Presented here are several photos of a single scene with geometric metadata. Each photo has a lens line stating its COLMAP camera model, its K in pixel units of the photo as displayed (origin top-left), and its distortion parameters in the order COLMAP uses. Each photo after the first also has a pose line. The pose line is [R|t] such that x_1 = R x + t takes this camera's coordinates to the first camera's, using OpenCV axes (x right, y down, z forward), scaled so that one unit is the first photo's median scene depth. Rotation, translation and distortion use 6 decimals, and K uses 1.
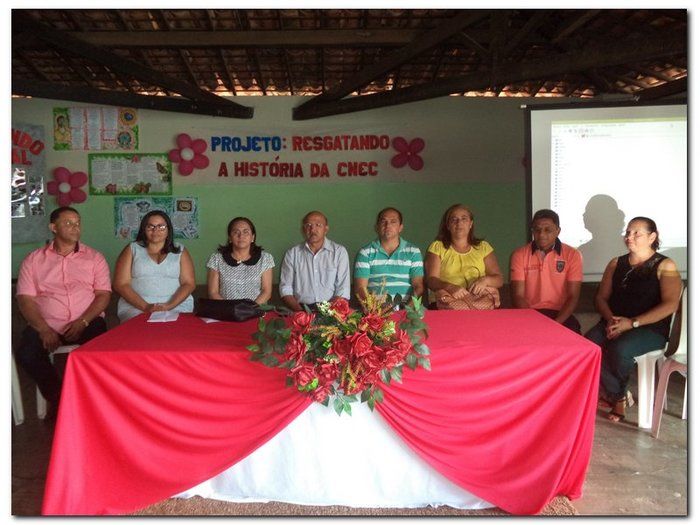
lens RADIAL K [[544.1, 0, 348.9], [0, 544.1, 252.2], [0, 0, 1]] dist [-0.034705, 0.008332]
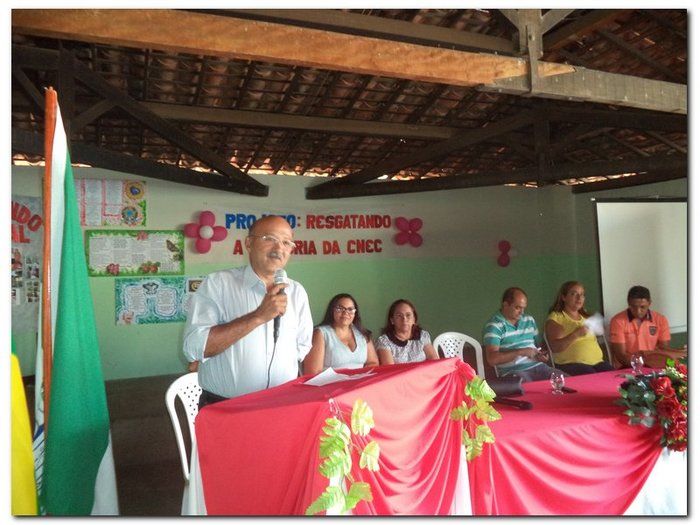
lens RADIAL K [[544.1, 0, 347.2], [0, 544.1, 253.8], [0, 0, 1]] dist [-0.034705, 0.008332]
pose [[0.933274, -0.009640, 0.359037, -0.400740], [0.053019, 0.992386, -0.111172, -0.023048], [-0.355232, 0.122789, 0.926679, 0.034275]]
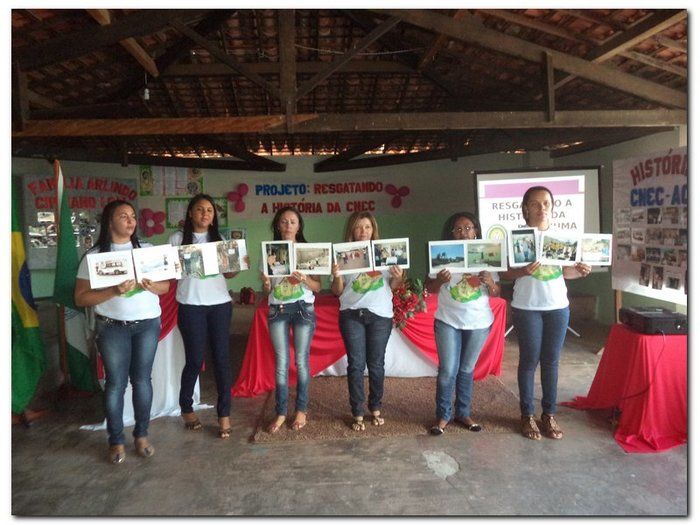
lens RADIAL K [[544.1, 0, 348.2], [0, 544.1, 253.1], [0, 0, 1]] dist [-0.034705, 0.008332]
pose [[0.998243, -0.021472, 0.055223, -0.097455], [0.023471, 0.999083, -0.035808, 0.017886], [-0.054404, 0.037041, 0.997832, -0.401558]]
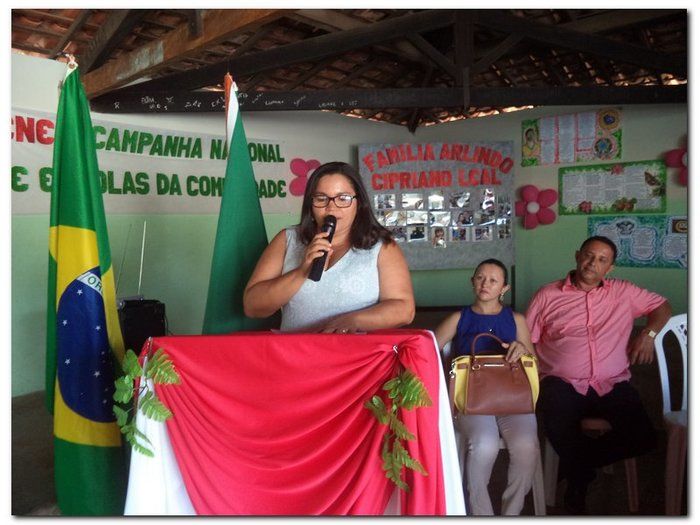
lens RADIAL K [[544.1, 0, 349.0], [0, 544.1, 258.3], [0, 0, 1]] dist [-0.034705, 0.008332]
pose [[0.744014, 0.022308, -0.667791, -0.147875], [-0.032444, 0.999470, -0.002759, -0.022733], [0.667376, 0.023719, 0.744343, 0.123281]]
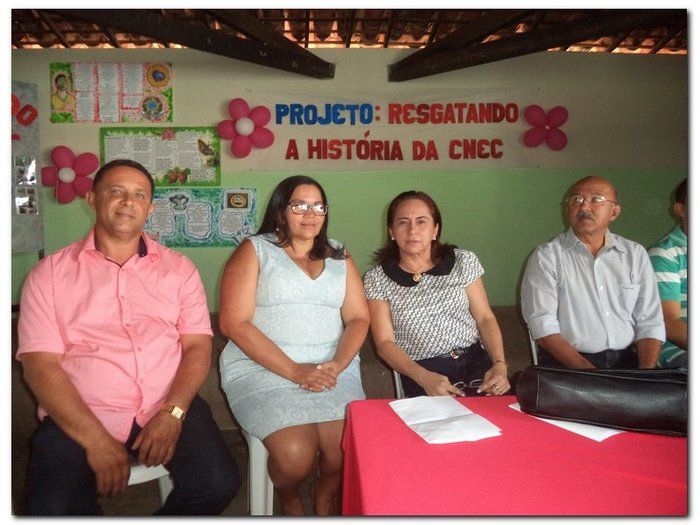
lens RADIAL K [[544.1, 0, 349.7], [0, 544.1, 257.3], [0, 0, 1]] dist [-0.034705, 0.008332]
pose [[0.998942, -0.012056, 0.044379, -0.190476], [0.013125, 0.999628, -0.023892, 0.007959], [-0.044074, 0.024450, 0.998729, 0.285426]]
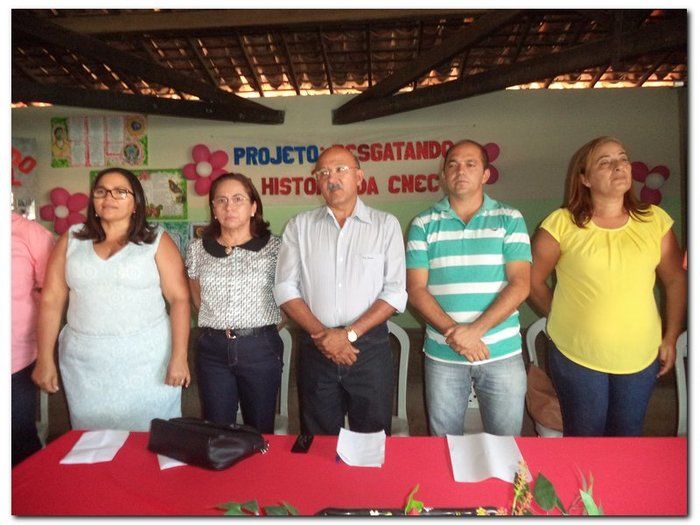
lens RADIAL K [[544.1, 0, 349.2], [0, 544.1, 257.0], [0, 0, 1]] dist [-0.034705, 0.008332]
pose [[0.996030, -0.006347, -0.088791, -0.008442], [0.005025, 0.999873, -0.015103, -0.034361], [0.088875, 0.014596, 0.995936, 0.202489]]
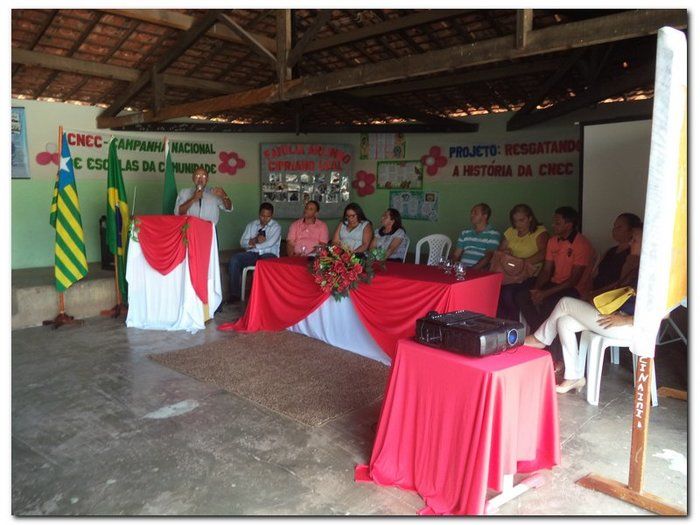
lens RADIAL K [[544.1, 0, 346.4], [0, 544.1, 250.9], [0, 0, 1]] dist [-0.034705, 0.008332]
pose [[0.744022, 0.081916, -0.663115, 0.480157], [-0.068864, 0.996572, 0.045843, 0.002487], [0.664597, 0.011557, 0.747112, -0.188869]]
